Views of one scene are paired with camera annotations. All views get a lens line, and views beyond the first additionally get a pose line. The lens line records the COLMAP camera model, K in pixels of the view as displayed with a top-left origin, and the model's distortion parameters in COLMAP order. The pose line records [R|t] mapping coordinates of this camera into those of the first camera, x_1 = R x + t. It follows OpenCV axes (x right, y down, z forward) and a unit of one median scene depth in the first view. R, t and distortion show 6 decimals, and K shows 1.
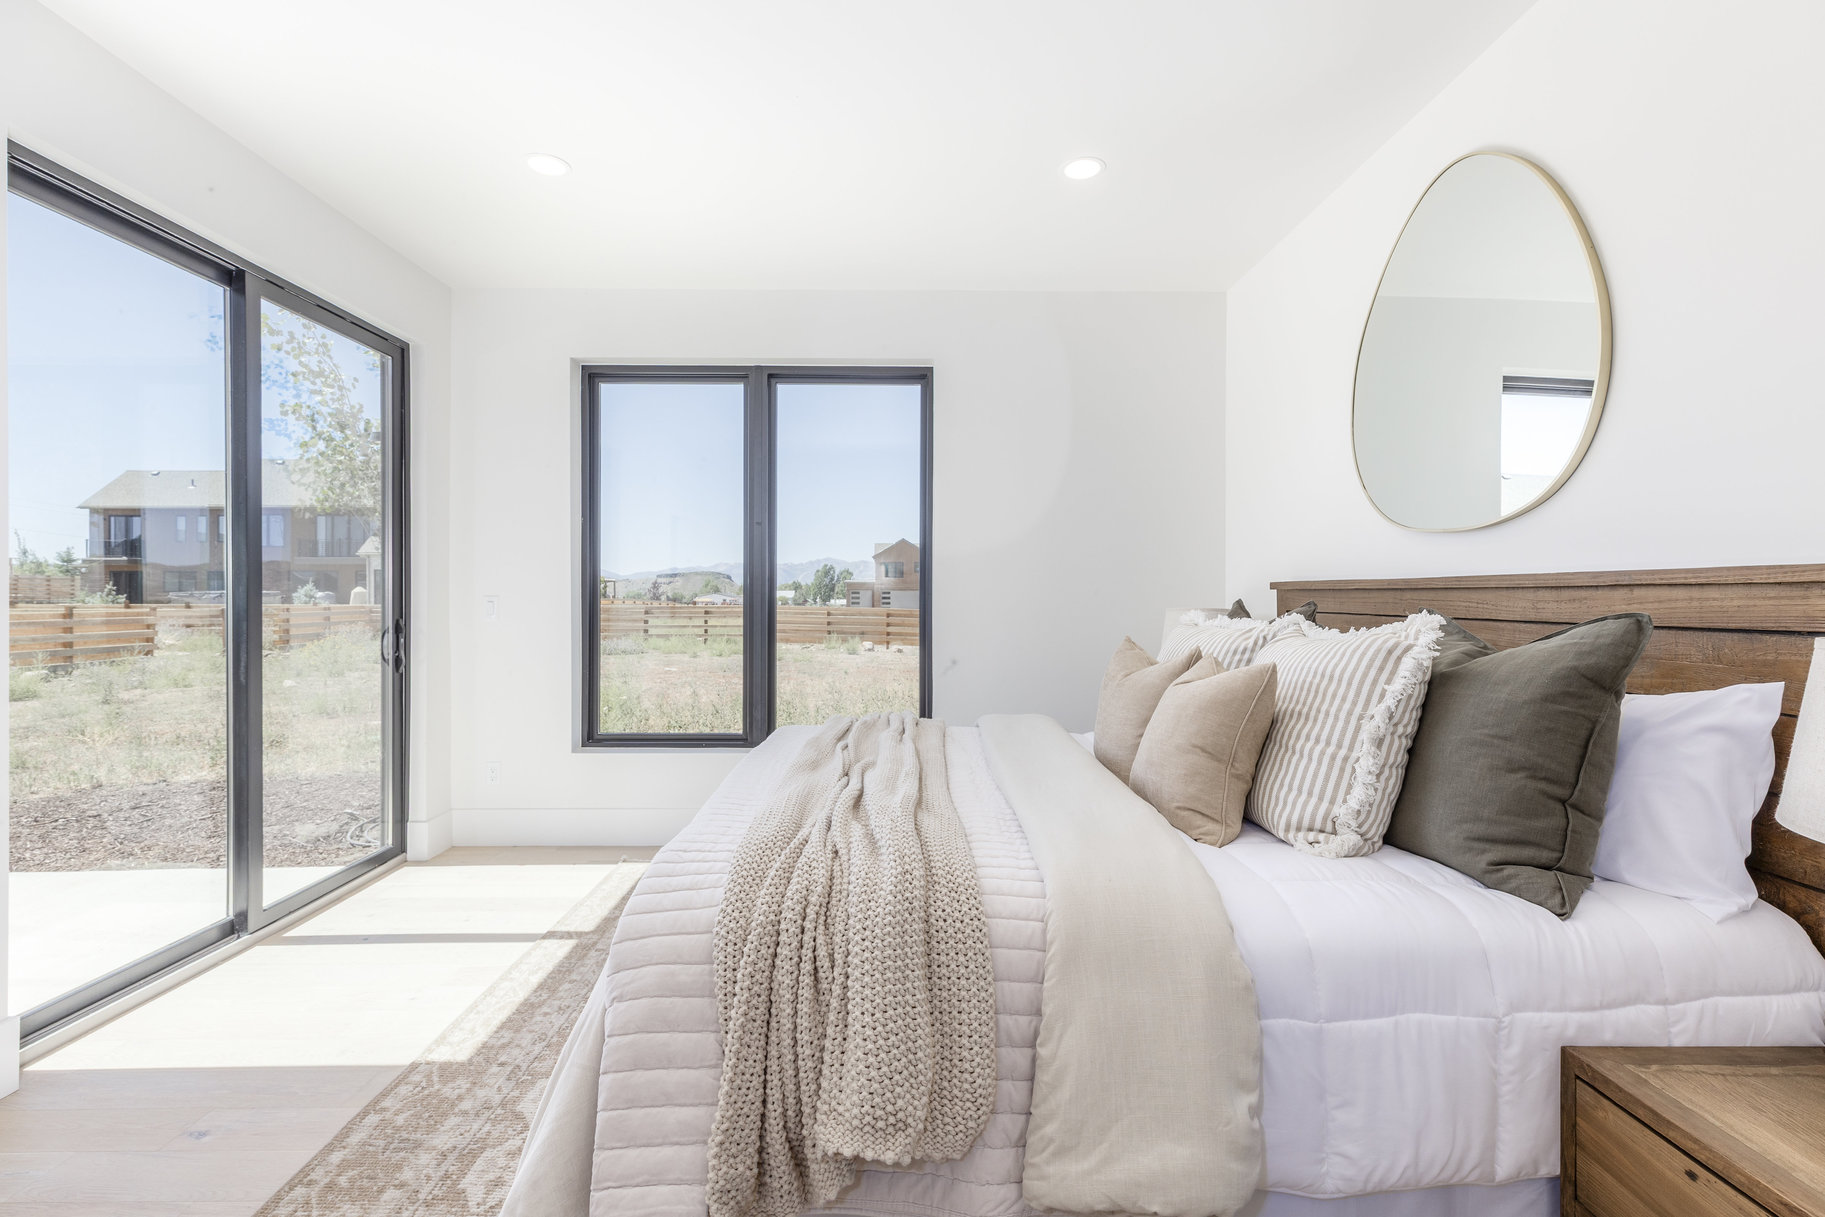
lens RADIAL K [[842.8, 0, 912.5], [0, 842.8, 608.5], [0, 0, 1]] dist [0.014433, -0.015892]
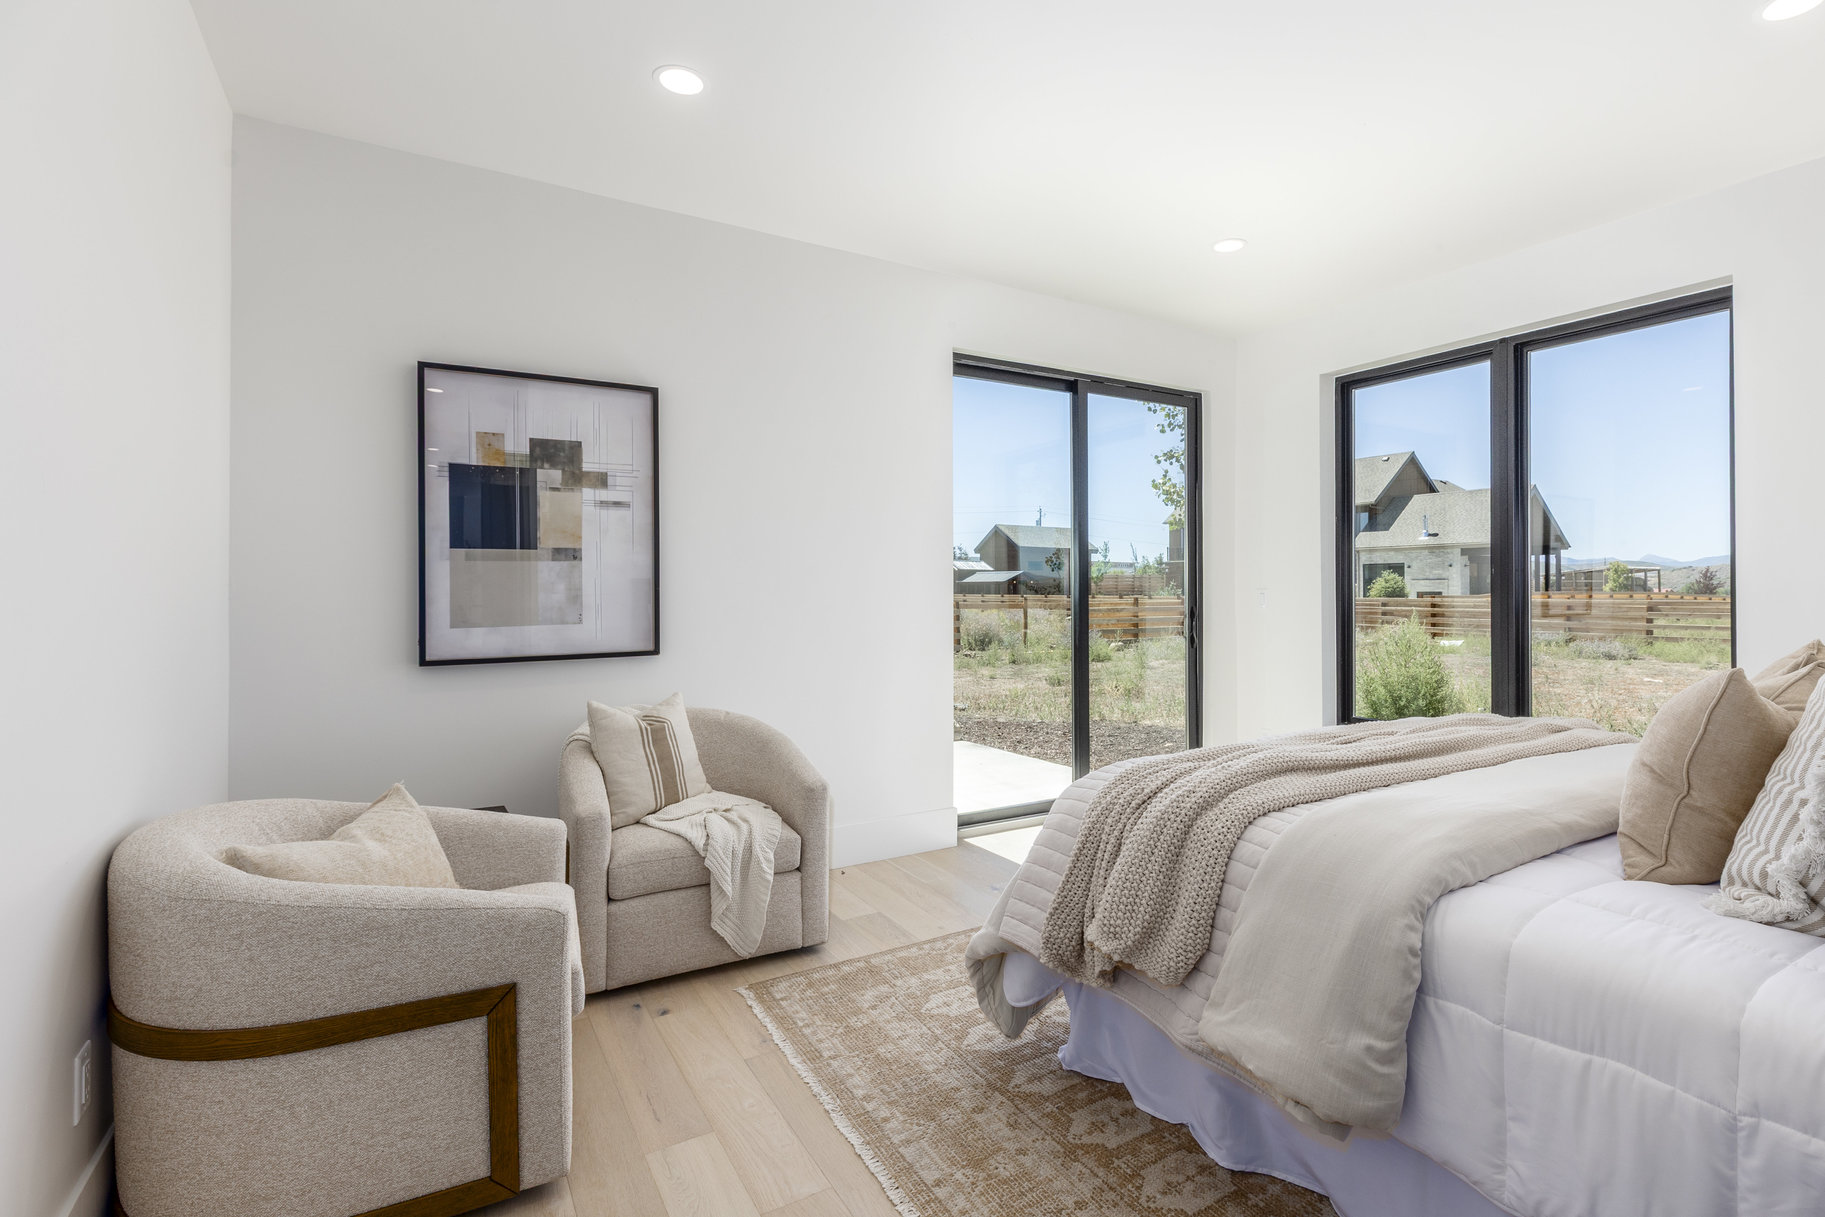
lens RADIAL K [[842.8, 0, 912.5], [0, 842.8, 608.5], [0, 0, 1]] dist [0.014433, -0.015892]
pose [[0.493788, 0.016788, -0.869420, 0.316133], [-0.009939, 0.999857, 0.013662, 0.001941], [0.869525, 0.001895, 0.493885, -0.019916]]
